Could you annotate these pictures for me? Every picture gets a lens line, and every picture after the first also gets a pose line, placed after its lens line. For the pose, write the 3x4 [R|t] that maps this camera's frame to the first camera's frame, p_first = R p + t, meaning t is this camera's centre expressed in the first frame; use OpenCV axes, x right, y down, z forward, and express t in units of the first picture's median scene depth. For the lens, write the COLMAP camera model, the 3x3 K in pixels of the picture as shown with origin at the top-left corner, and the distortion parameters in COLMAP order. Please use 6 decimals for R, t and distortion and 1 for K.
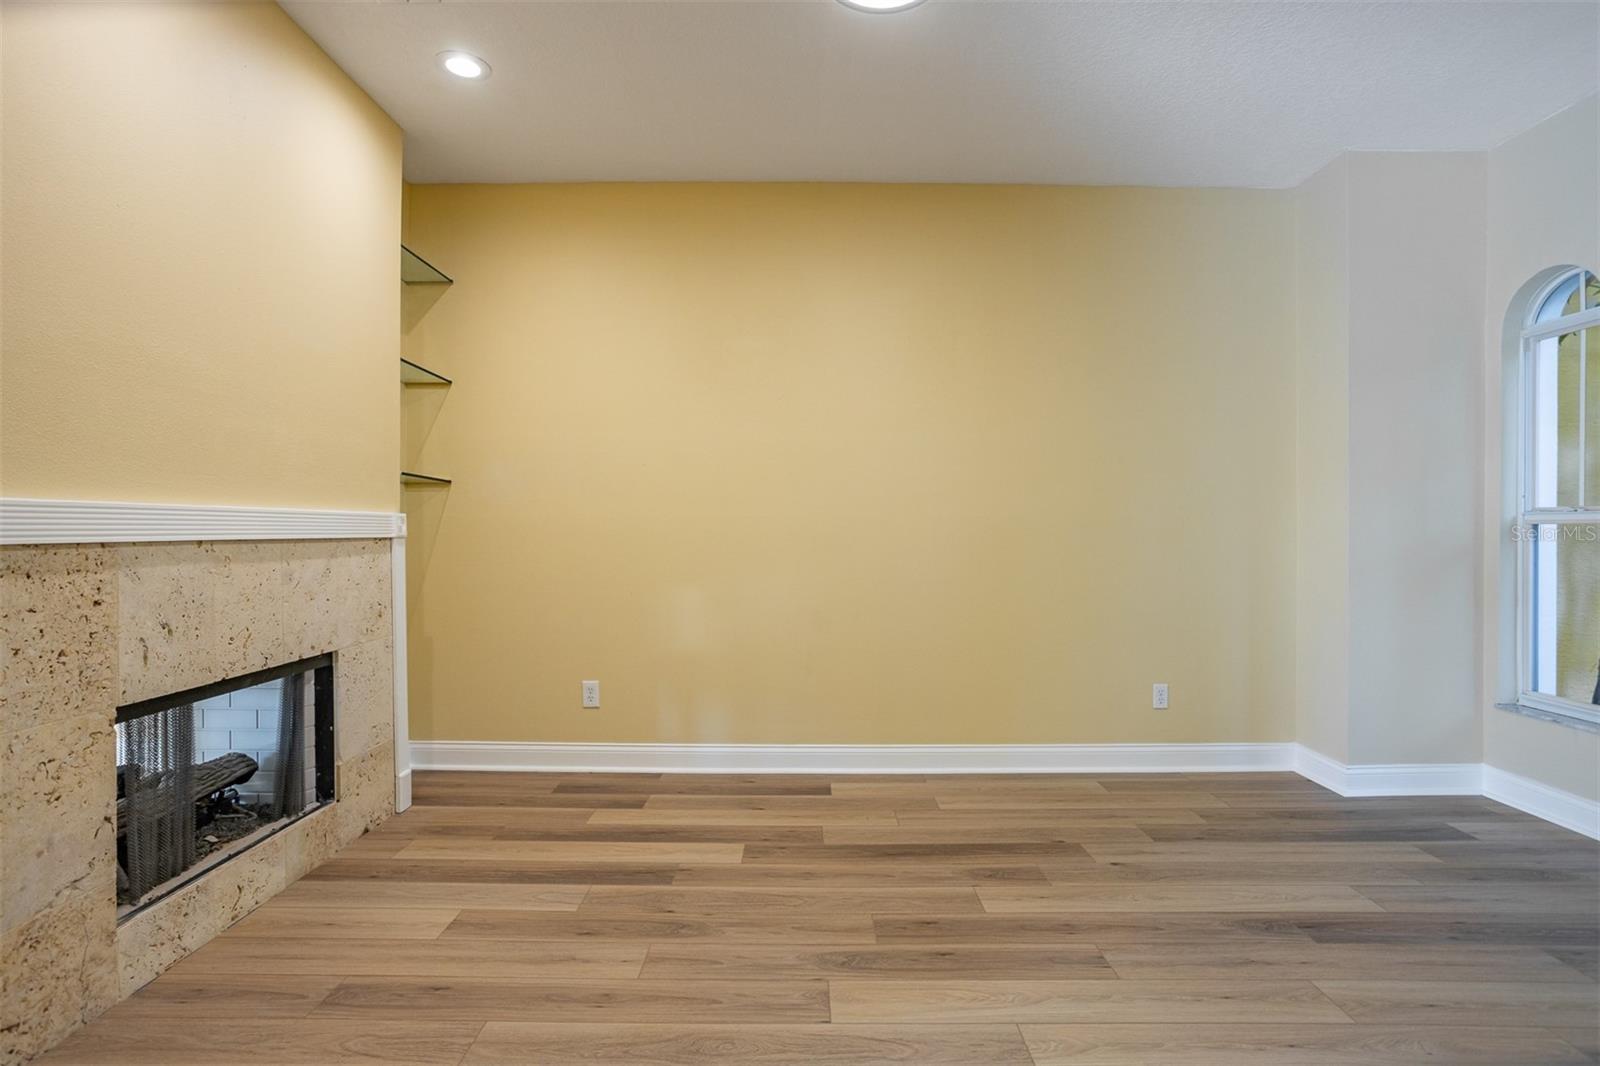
lens RADIAL K [[799.5, 0, 791.2], [0, 799.5, 532.2], [0, 0, 1]] dist [-0.050424, 0.026002]
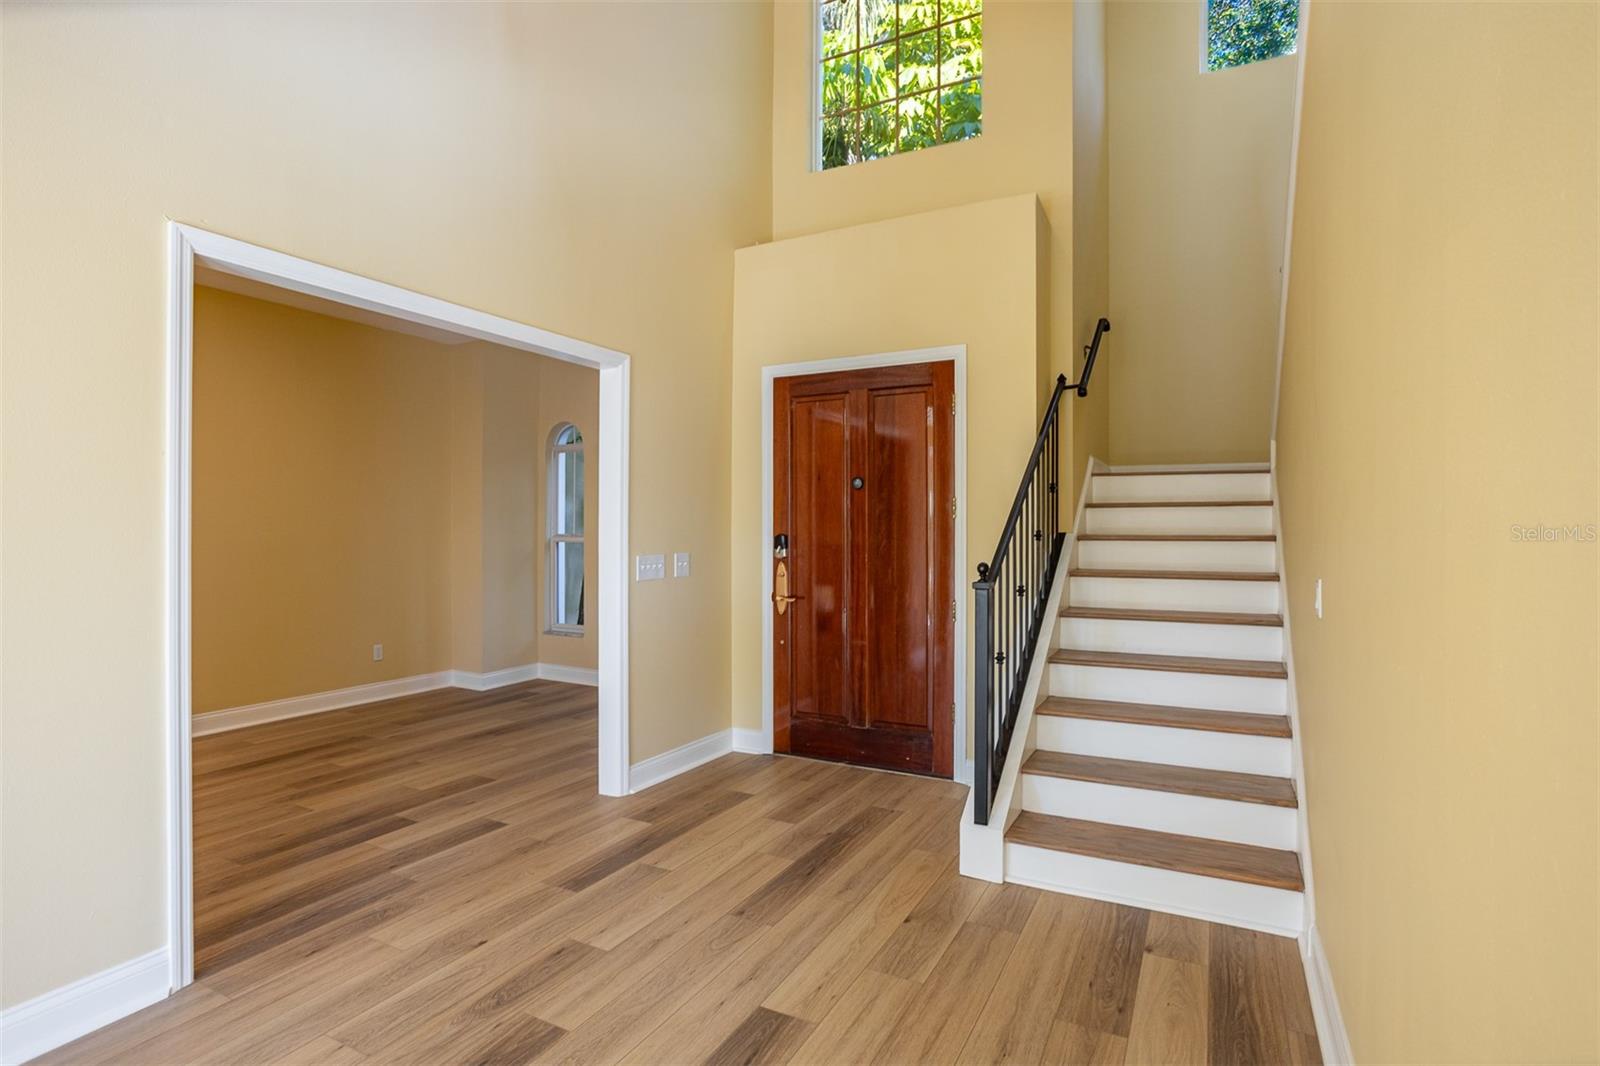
lens RADIAL K [[799.5, 0, 790.3], [0, 799.5, 527.3], [0, 0, 1]] dist [-0.050424, 0.026002]
pose [[0.471685, 0.003192, 0.881761, -0.610802], [-0.003083, 0.999993, -0.001971, -0.047644], [-0.881762, -0.001789, 0.471692, -0.532783]]
